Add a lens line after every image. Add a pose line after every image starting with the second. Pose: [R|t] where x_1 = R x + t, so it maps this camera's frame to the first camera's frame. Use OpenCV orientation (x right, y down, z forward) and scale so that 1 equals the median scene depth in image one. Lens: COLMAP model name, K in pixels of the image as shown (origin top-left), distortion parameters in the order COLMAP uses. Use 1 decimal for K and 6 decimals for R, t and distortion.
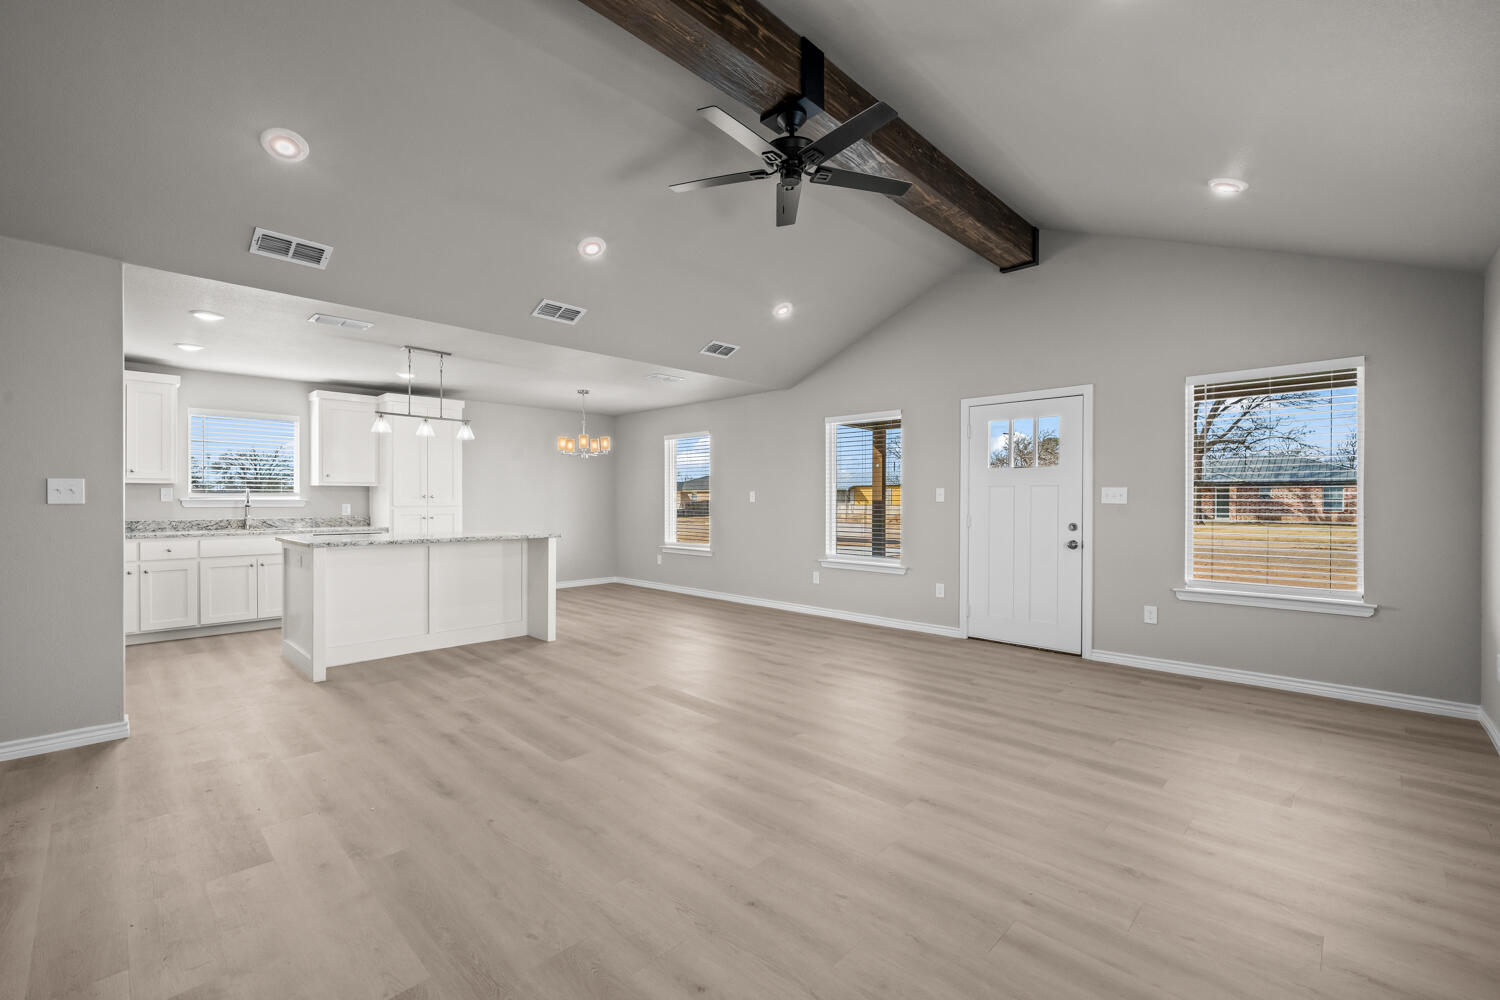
lens RADIAL K [[640.2, 0, 733.1], [0, 640.2, 500.7], [0, 0, 1]] dist [-0.002761, 0.000533]
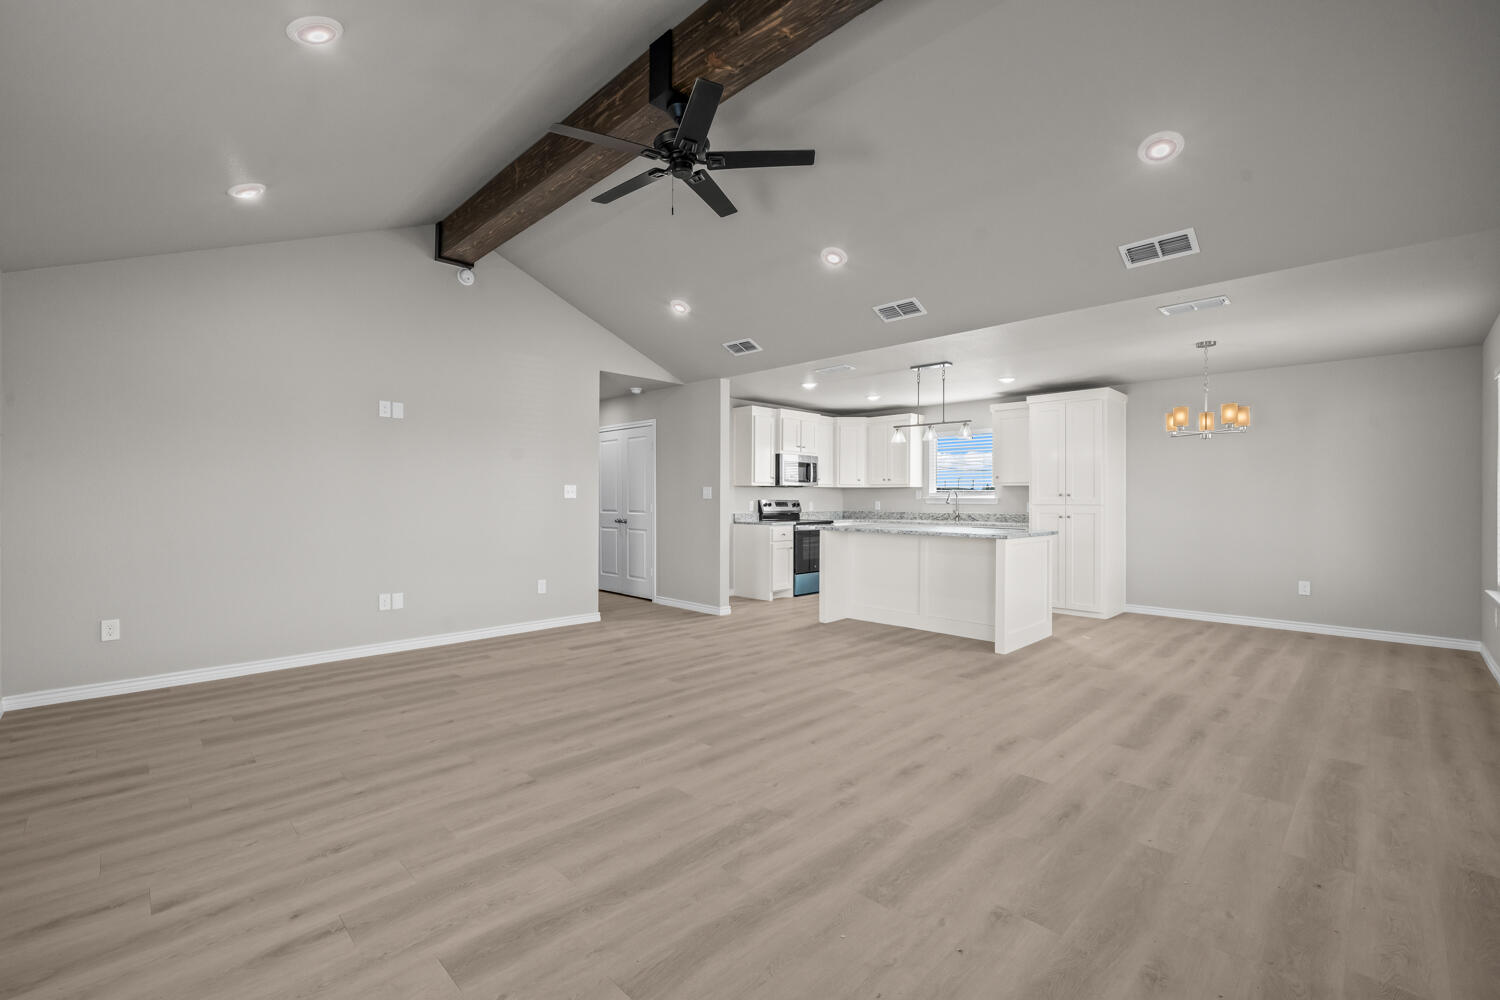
lens RADIAL K [[640.2, 0, 724.8], [0, 640.2, 499.8], [0, 0, 1]] dist [-0.002761, 0.000533]
pose [[-0.022460, 0.000308, -0.999748, 0.604199], [-0.005314, 0.999986, 0.000427, 0.003909], [0.999734, 0.005323, -0.022458, 0.608031]]
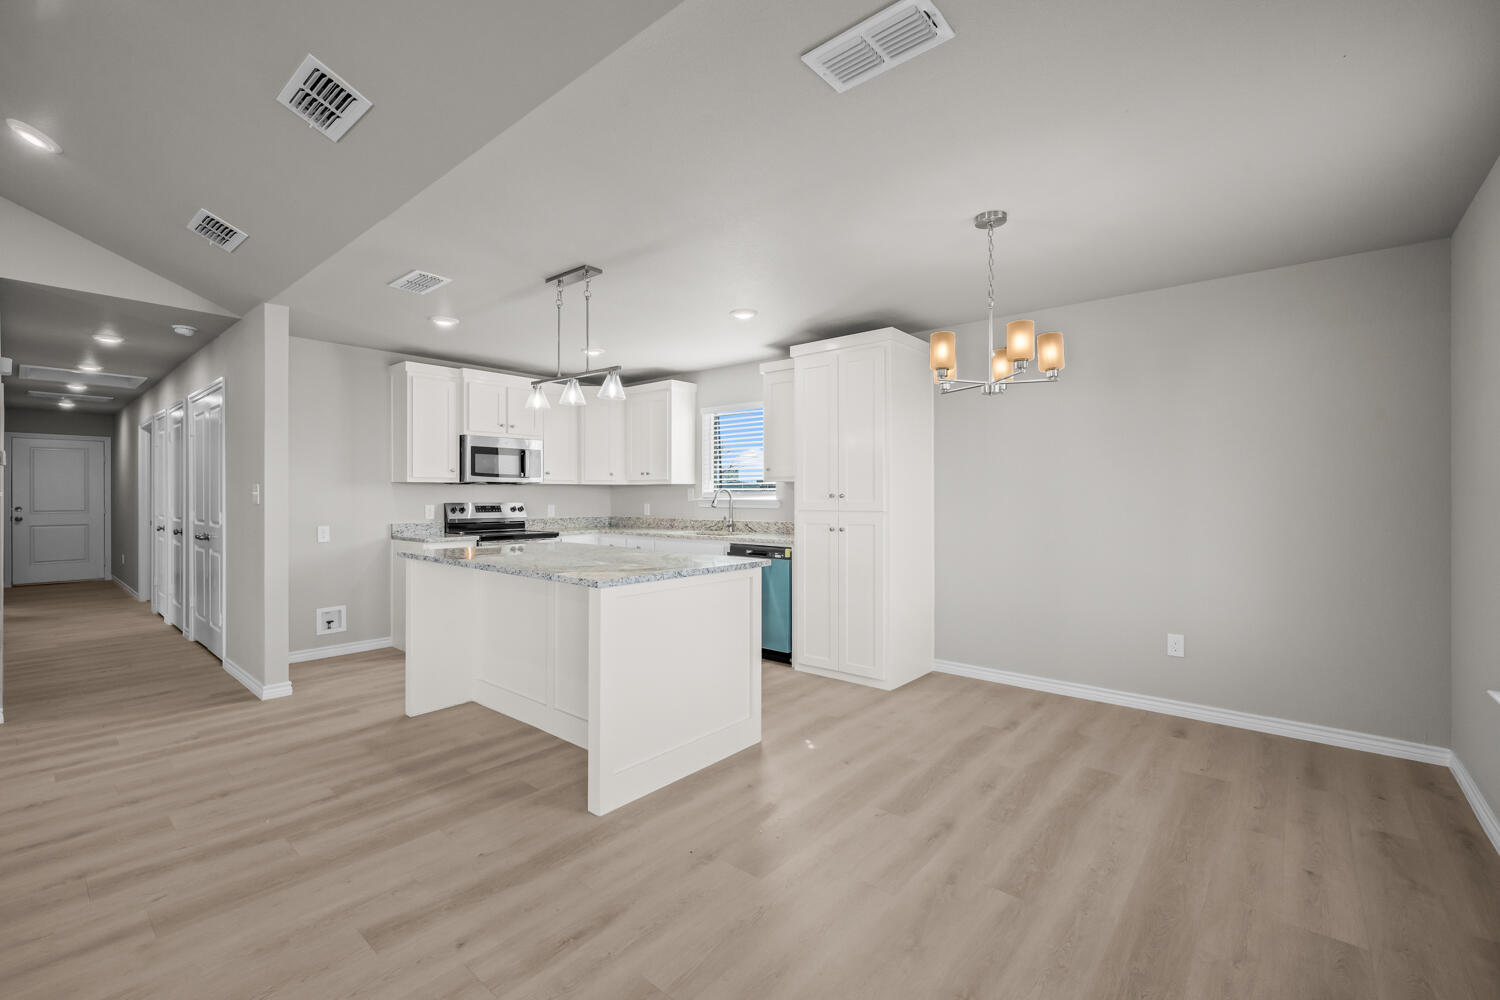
lens RADIAL K [[640.2, 0, 730.6], [0, 640.2, 493.8], [0, 0, 1]] dist [-0.002761, 0.000533]
pose [[0.065050, -0.006061, -0.997864, 0.171068], [-0.002113, 0.999978, -0.006212, -0.004860], [0.997880, 0.002512, 0.065036, 1.027102]]
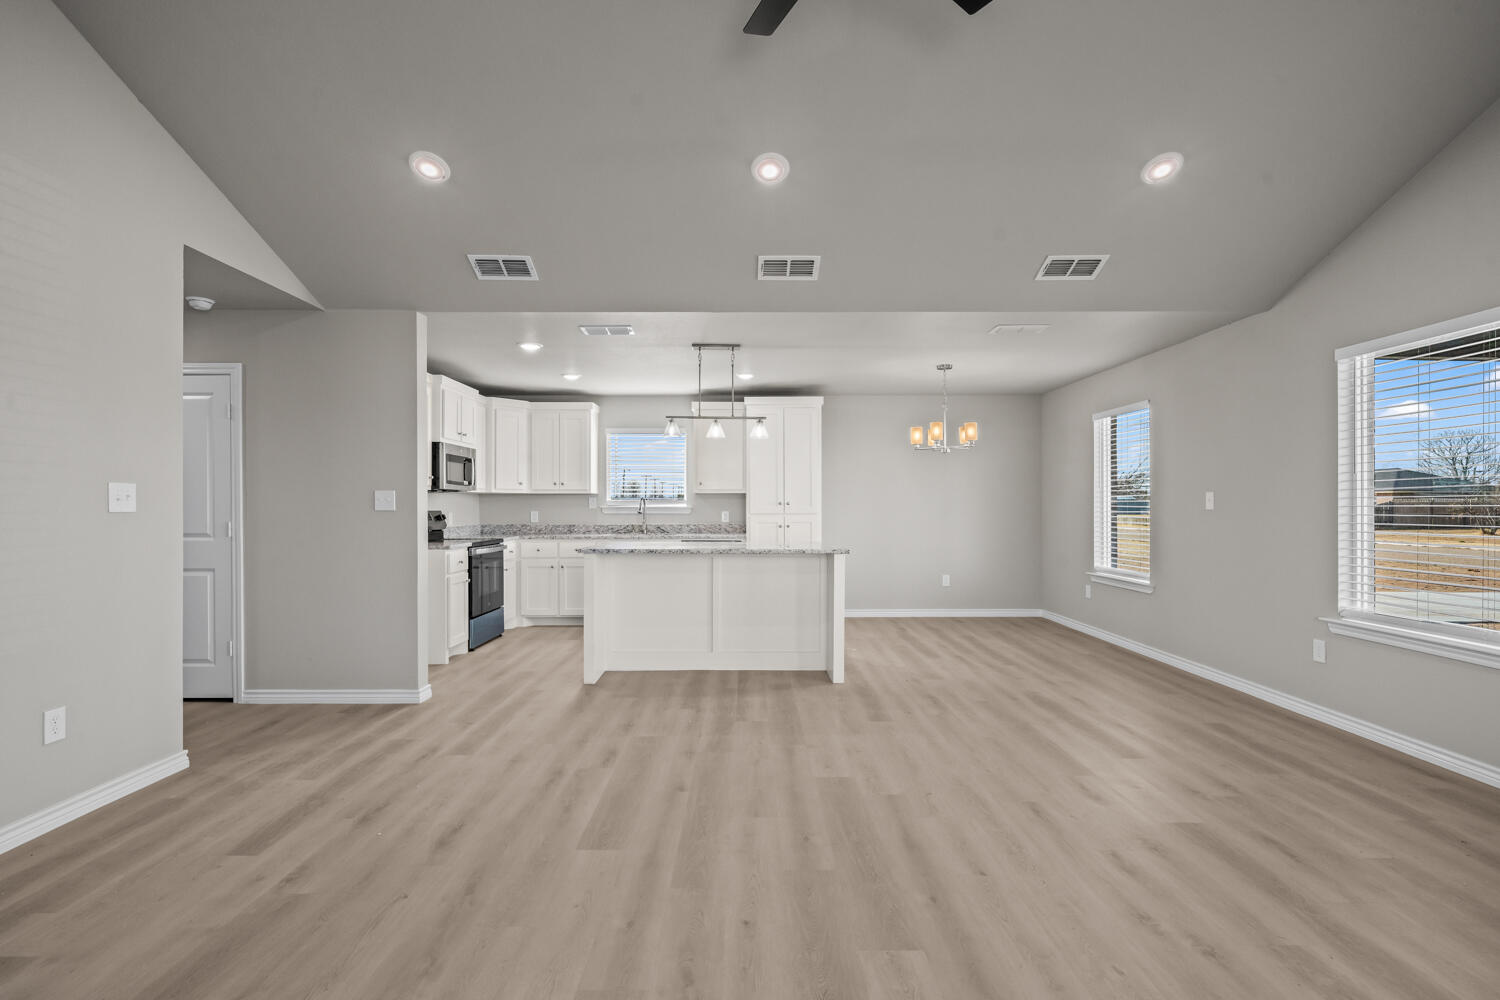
lens RADIAL K [[695.7, 0, 743.8], [0, 695.7, 509.4], [0, 0, 1]] dist [0.002509, -0.000575]
pose [[0.706665, 0.000560, -0.707548, 0.239878], [0.000660, 0.999999, 0.001451, 0.000692], [0.707548, -0.001492, 0.706664, 0.289673]]
